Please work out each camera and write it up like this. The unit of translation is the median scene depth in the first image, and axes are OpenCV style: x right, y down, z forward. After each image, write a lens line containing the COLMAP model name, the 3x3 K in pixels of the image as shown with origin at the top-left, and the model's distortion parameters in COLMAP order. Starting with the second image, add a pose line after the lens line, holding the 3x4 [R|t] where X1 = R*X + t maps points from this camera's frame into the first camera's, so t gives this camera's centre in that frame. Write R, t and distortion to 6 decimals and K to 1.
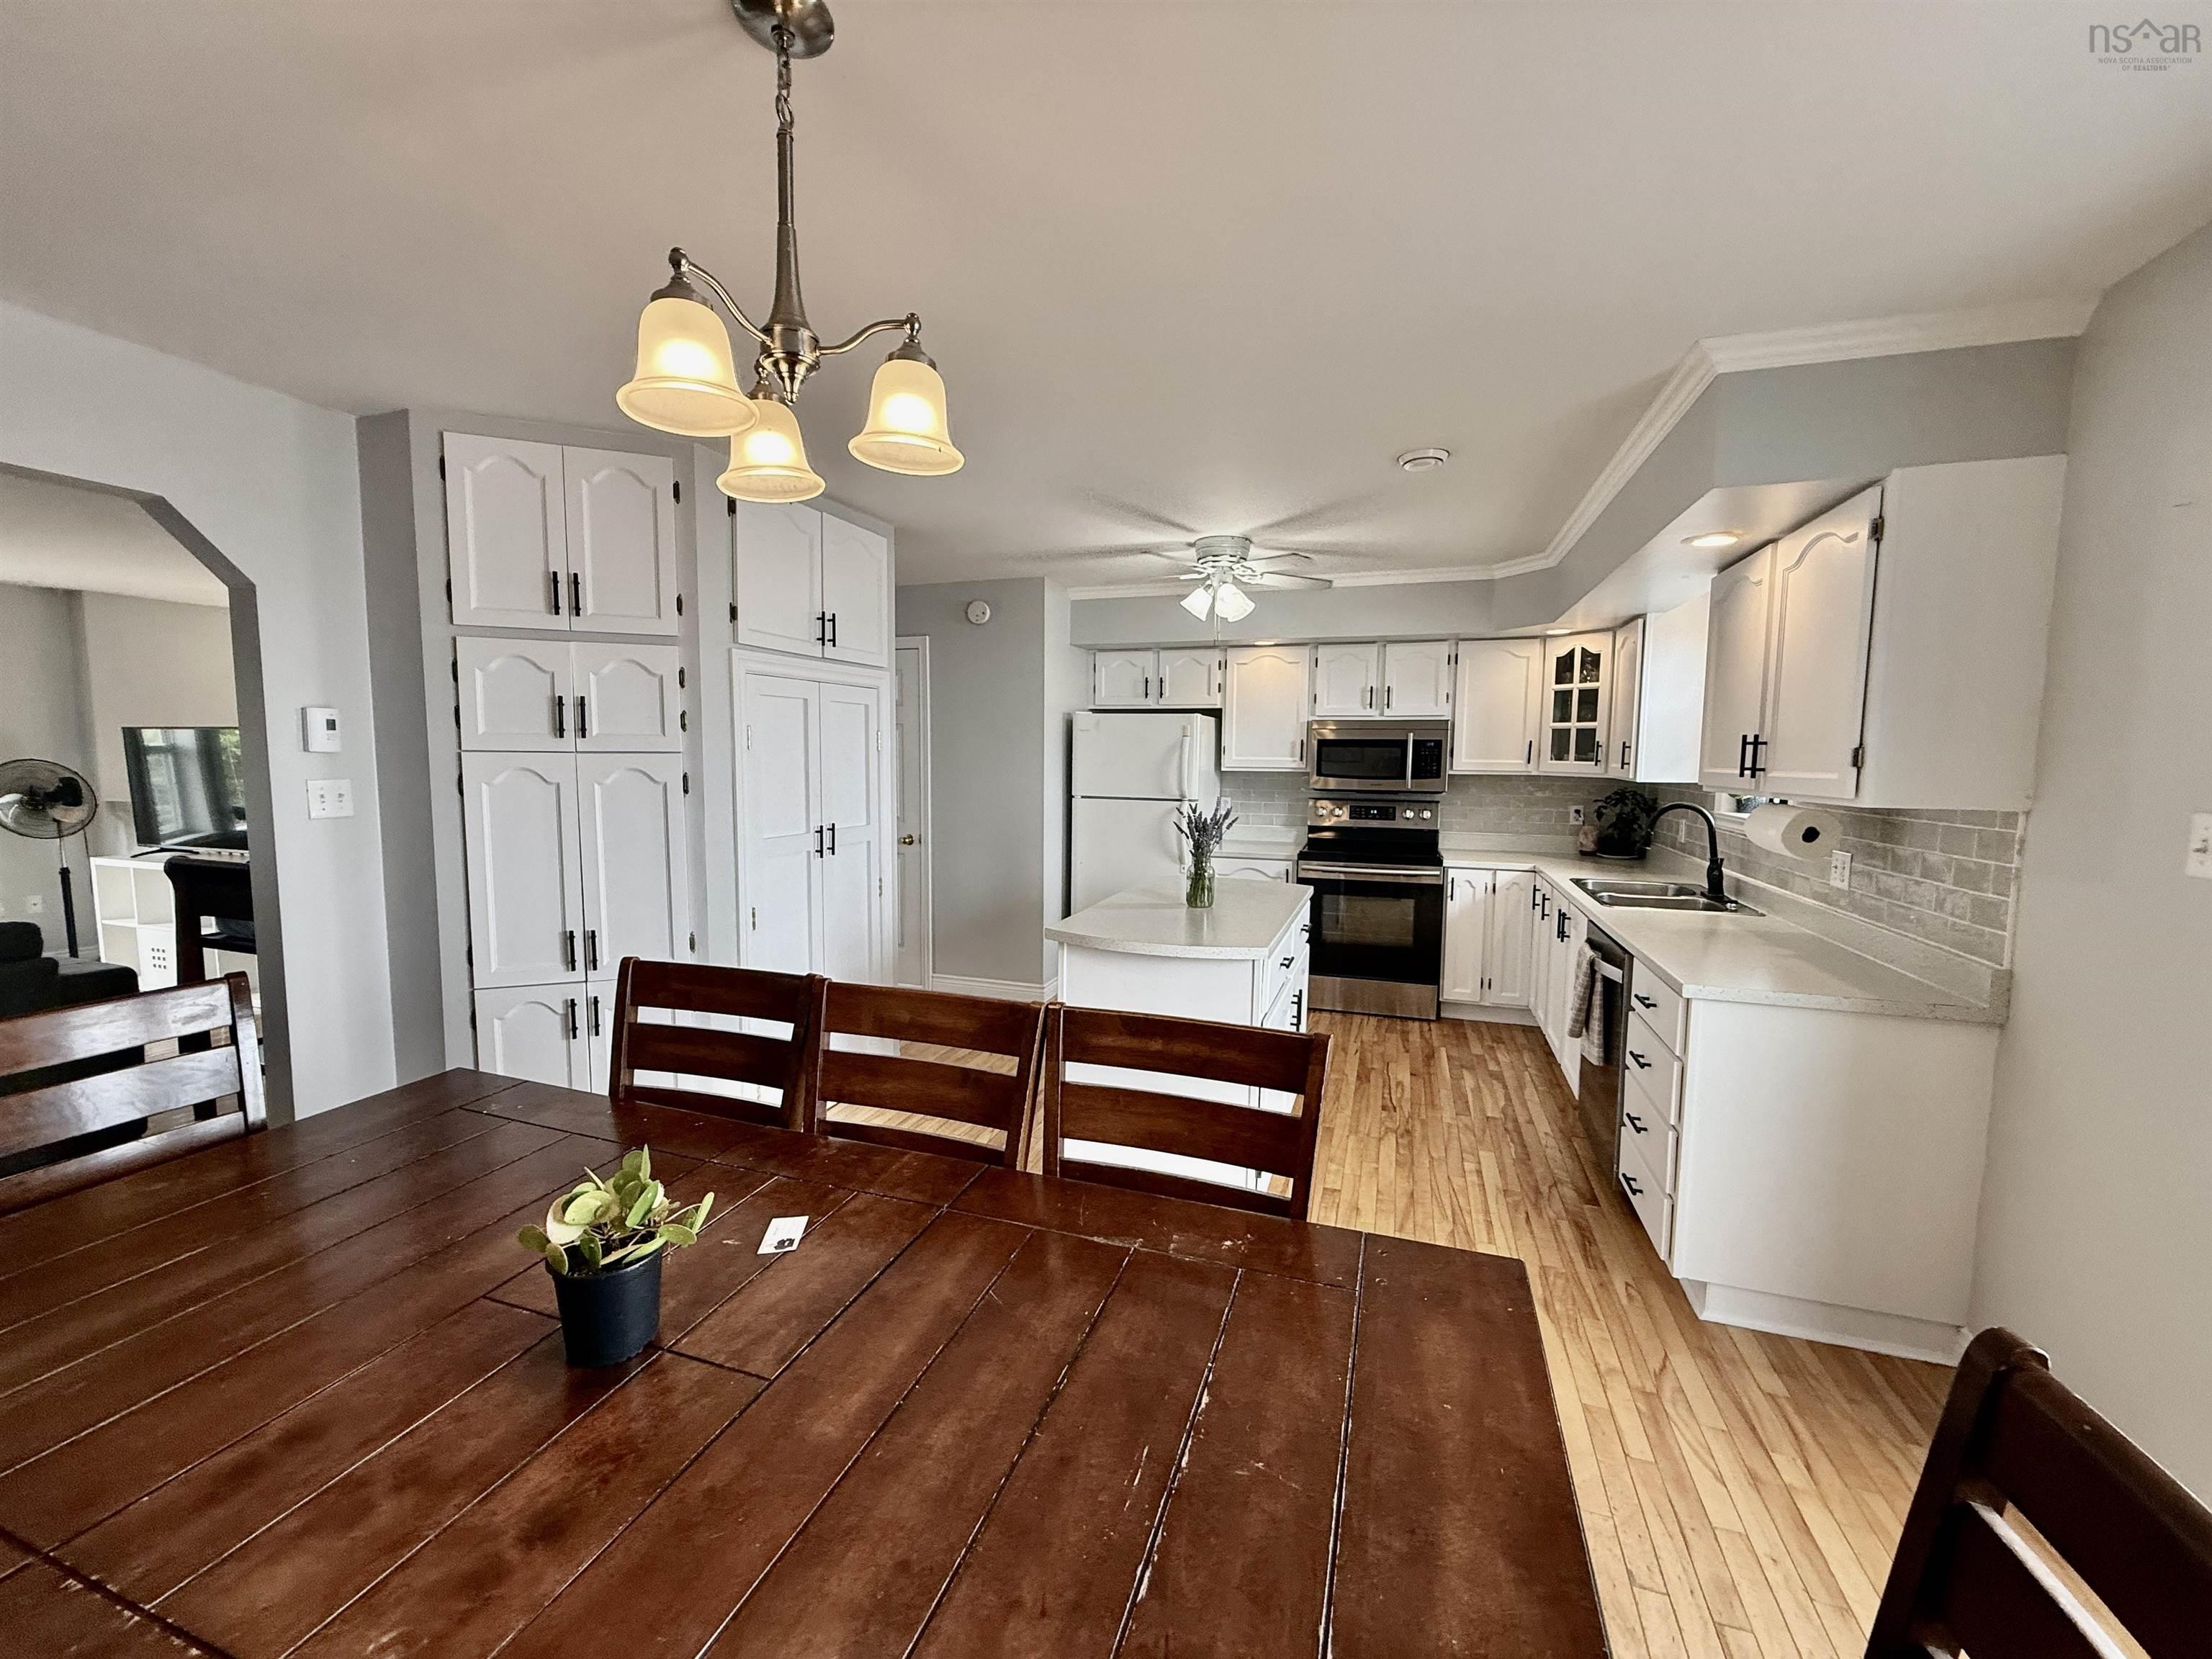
lens RADIAL K [[879.4, 0, 1096.8], [0, 879.4, 831.9], [0, 0, 1]] dist [-0.001516, -0.000243]
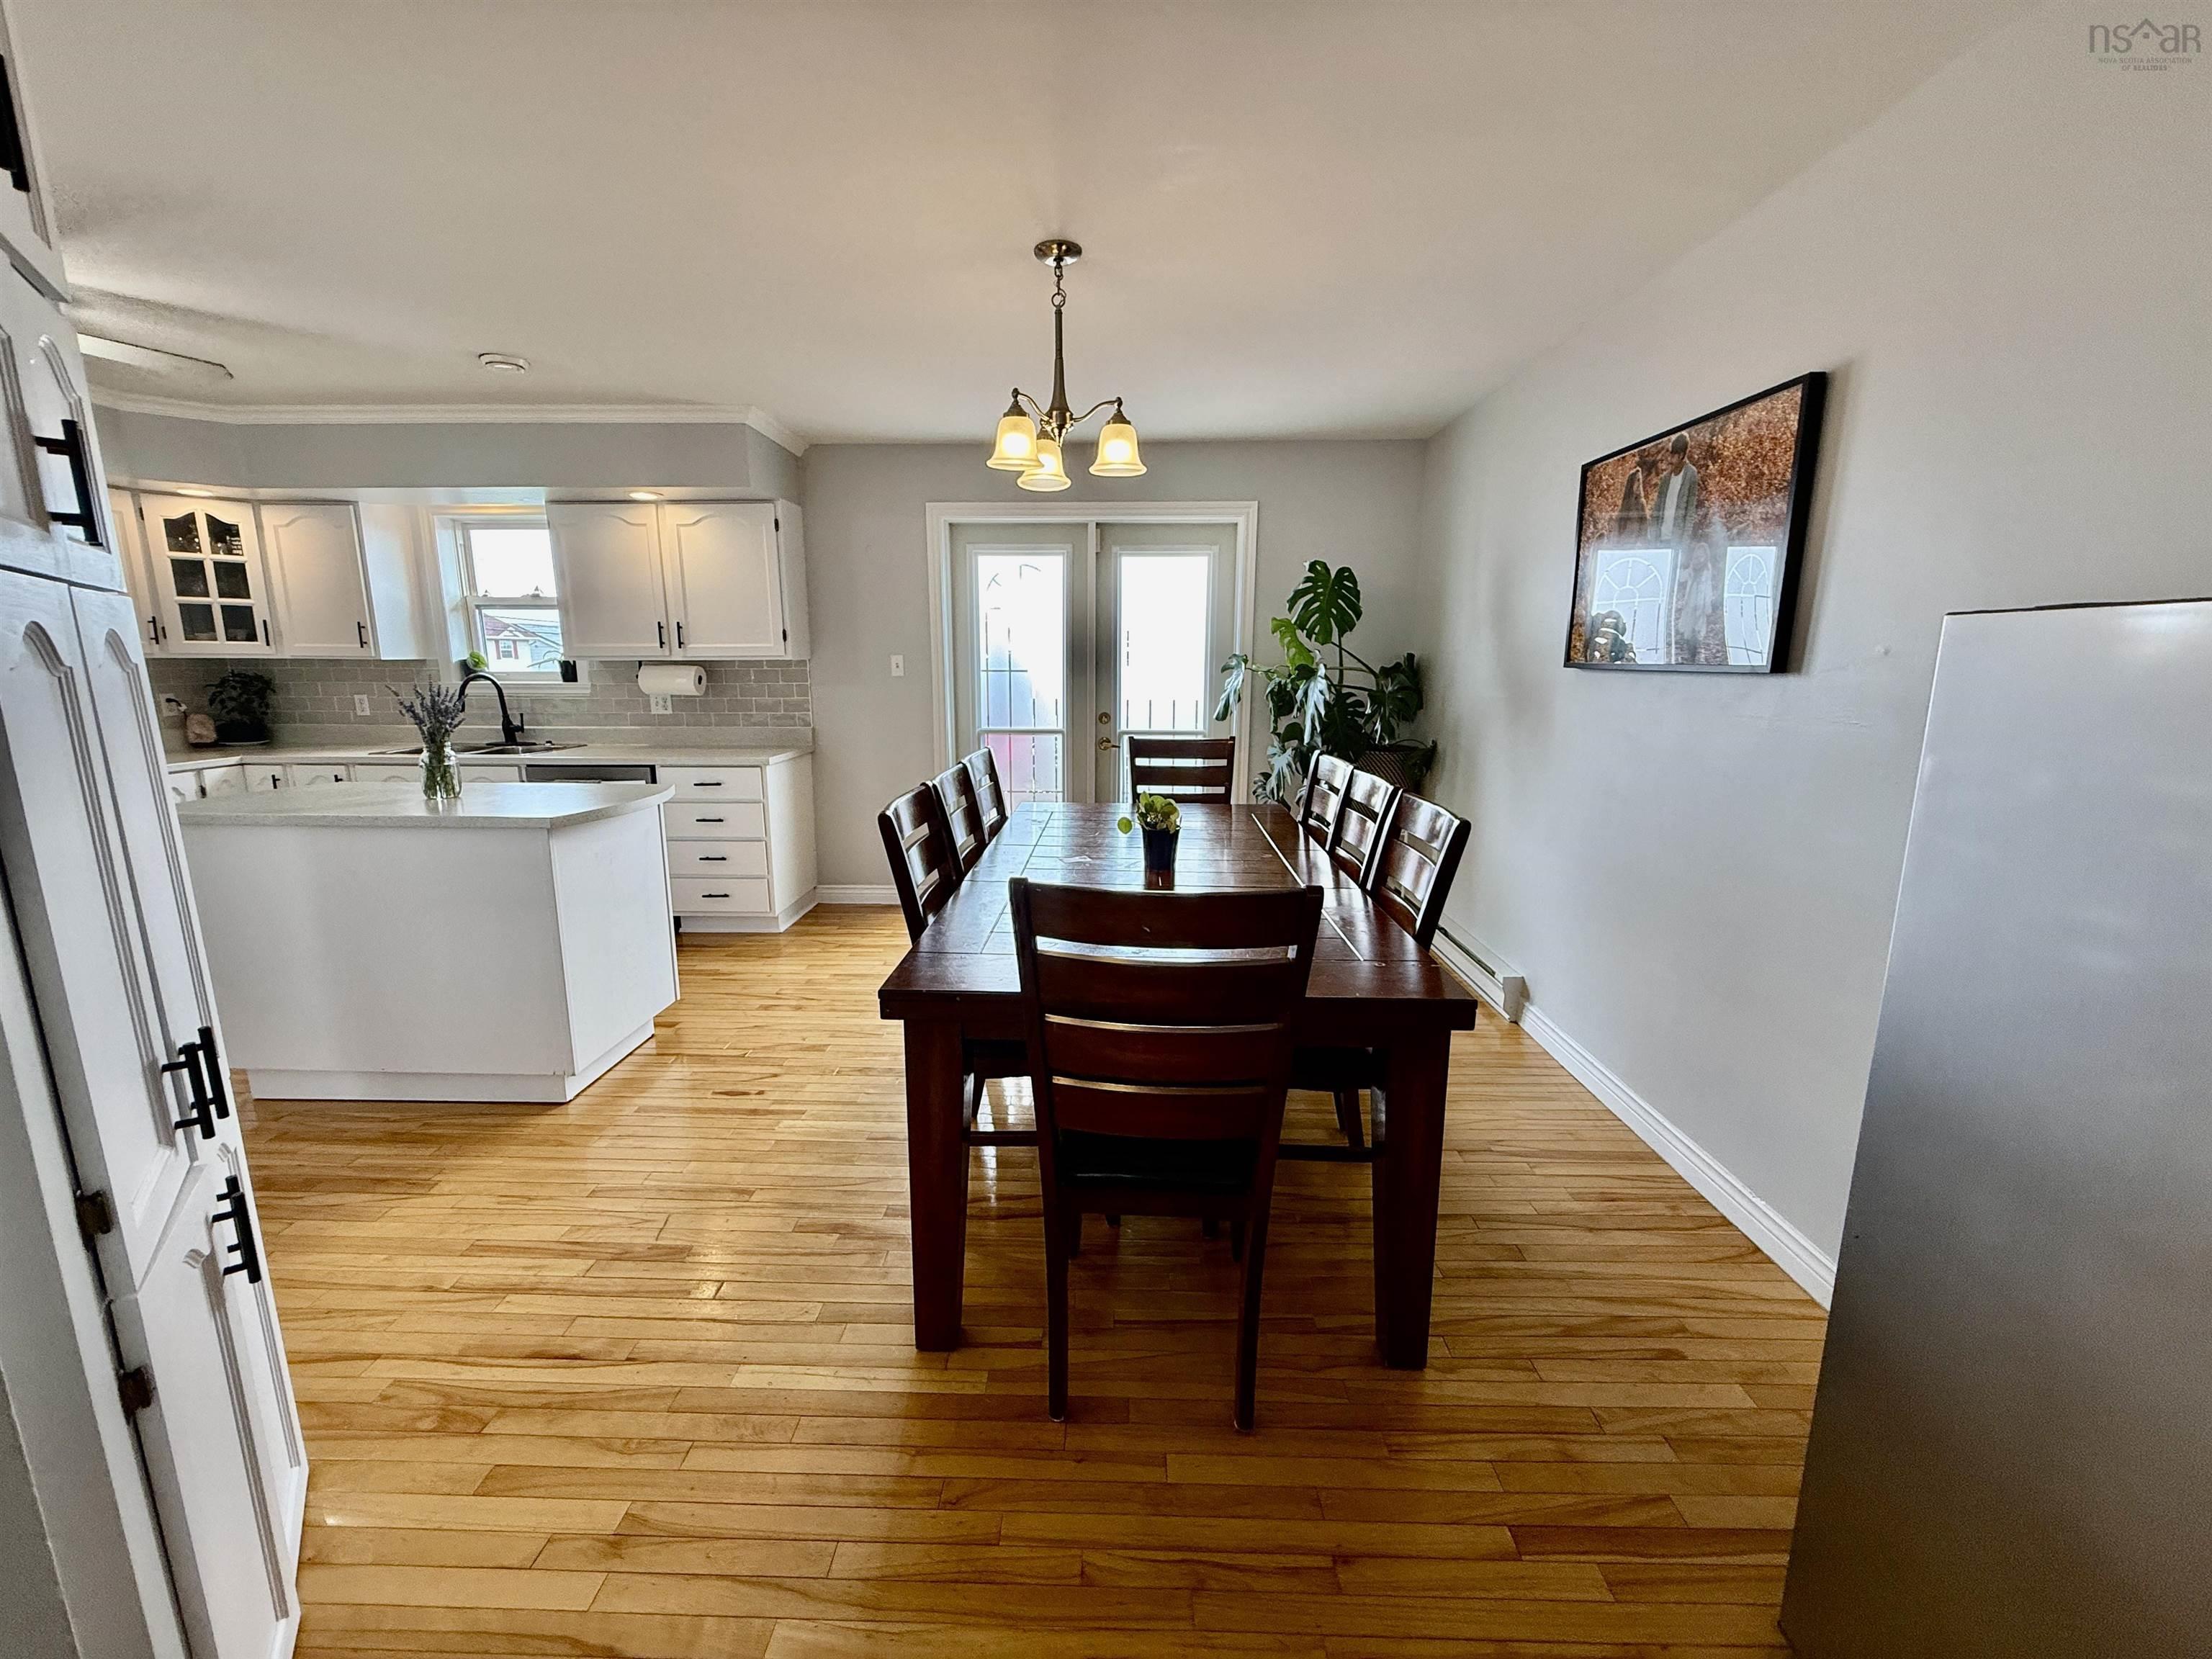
lens RADIAL K [[879.4, 0, 1099.2], [0, 879.4, 830.2], [0, 0, 1]] dist [-0.001516, -0.000243]
pose [[-0.299049, -0.193799, 0.934351, -0.693934], [0.082606, 0.970226, 0.227679, -0.024325], [-0.950655, 0.145270, -0.274137, 0.454200]]
